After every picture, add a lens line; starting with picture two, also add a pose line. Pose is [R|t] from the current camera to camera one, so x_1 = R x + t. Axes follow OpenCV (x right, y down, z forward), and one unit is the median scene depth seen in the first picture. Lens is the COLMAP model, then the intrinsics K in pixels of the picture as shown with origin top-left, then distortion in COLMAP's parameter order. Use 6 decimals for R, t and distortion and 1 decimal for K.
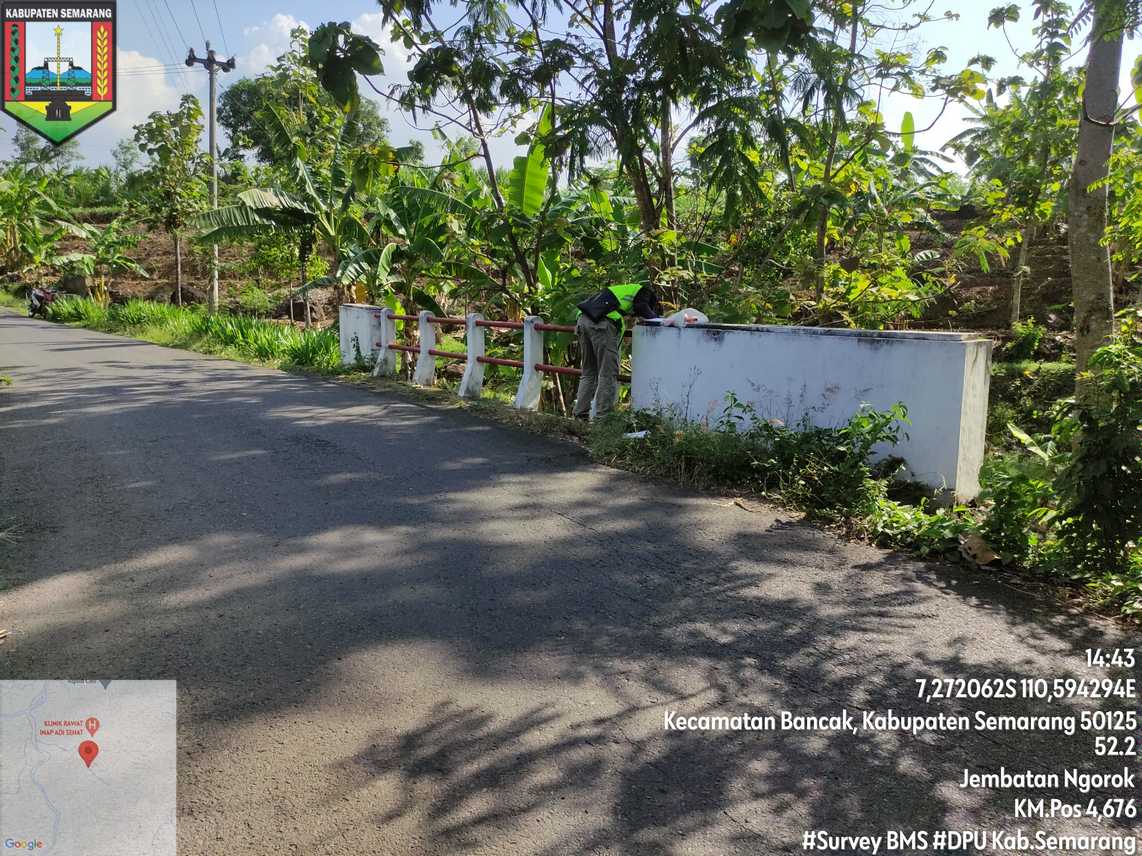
lens RADIAL K [[864.3, 0, 571.0], [0, 864.3, 428.0], [0, 0, 1]] dist [0.027547, -0.014991]
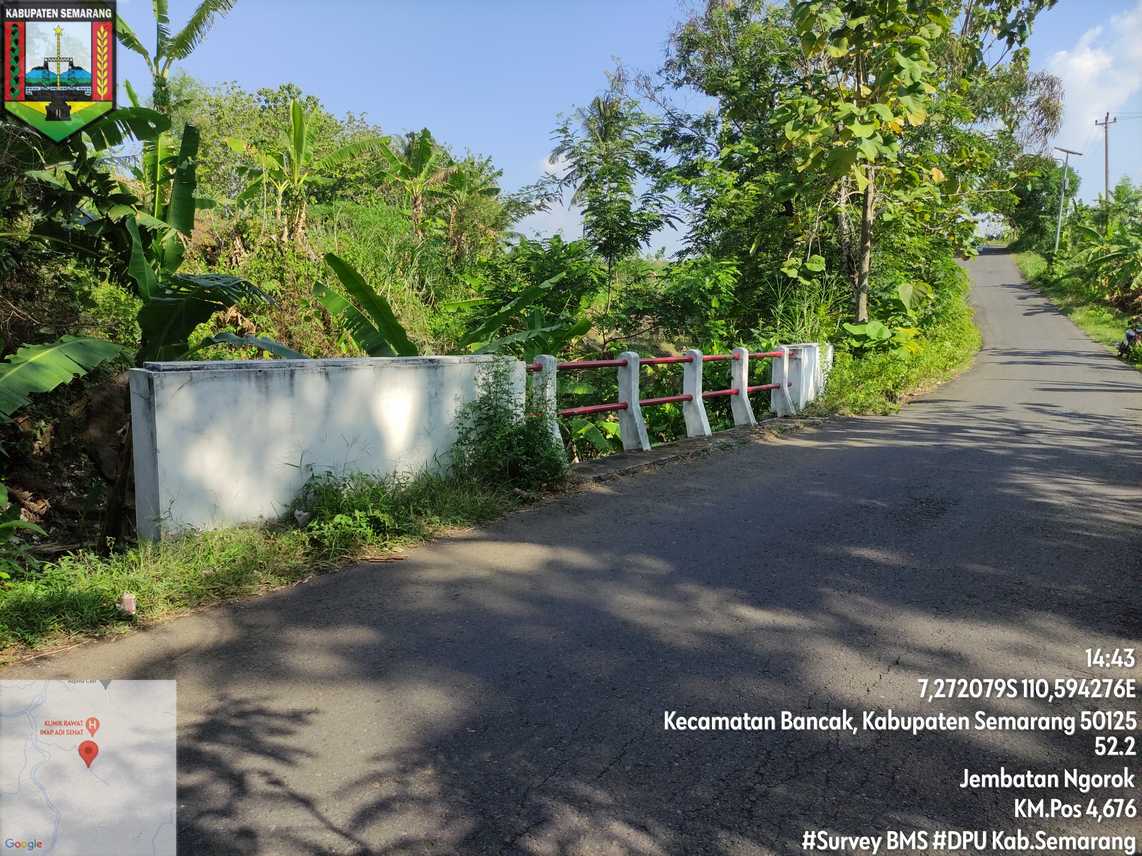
lens RADIAL K [[864.3, 0, 571.0], [0, 864.3, 428.0], [0, 0, 1]] dist [0.027547, -0.014991]
pose [[0.343128, 0.123565, -0.931126, 0.099706], [-0.163435, 0.984042, 0.070360, -0.017111], [0.924961, 0.128036, 0.357847, 0.091863]]
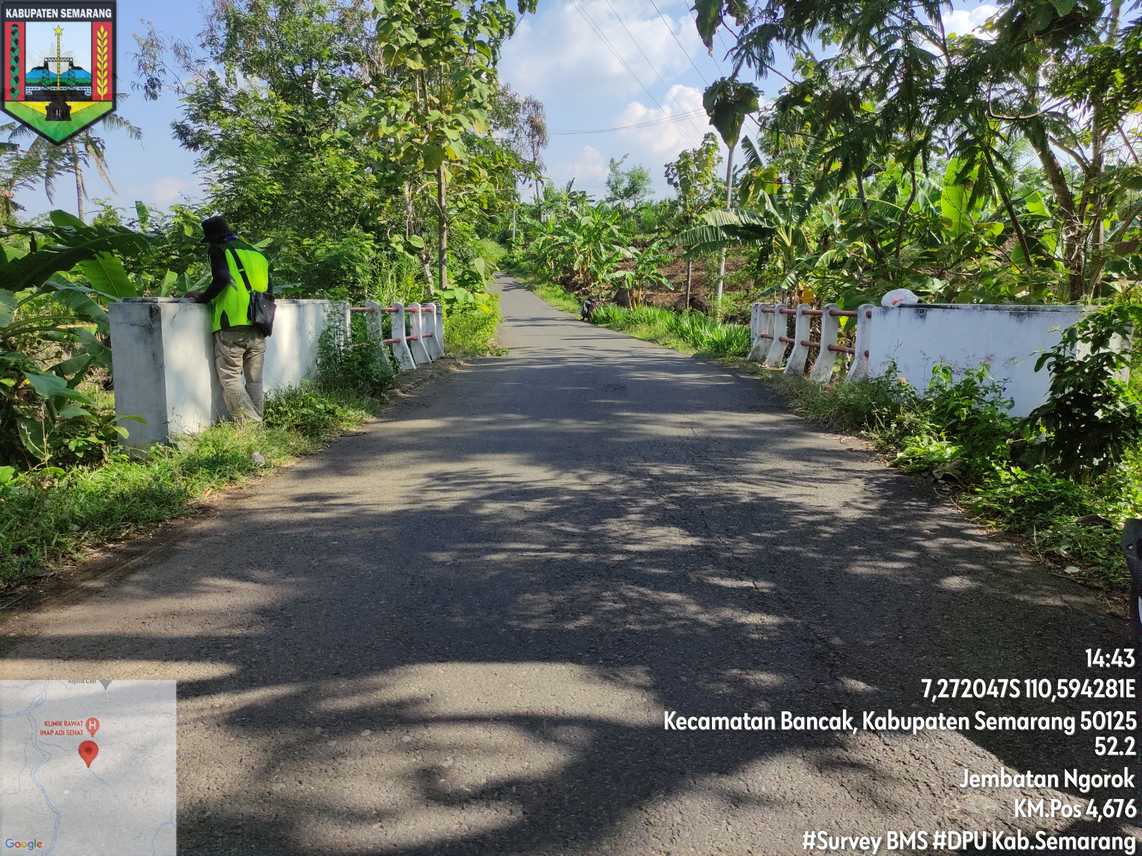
lens RADIAL K [[855.2, 0, 575.9], [0, 855.2, 428.5], [0, 0, 1]] dist [0.091367, -0.084591]
pose [[0.818259, 0.082445, -0.568907, 0.120897], [-0.091546, 0.995721, 0.012627, 0.019253], [0.567513, 0.041749, 0.822305, -0.053401]]
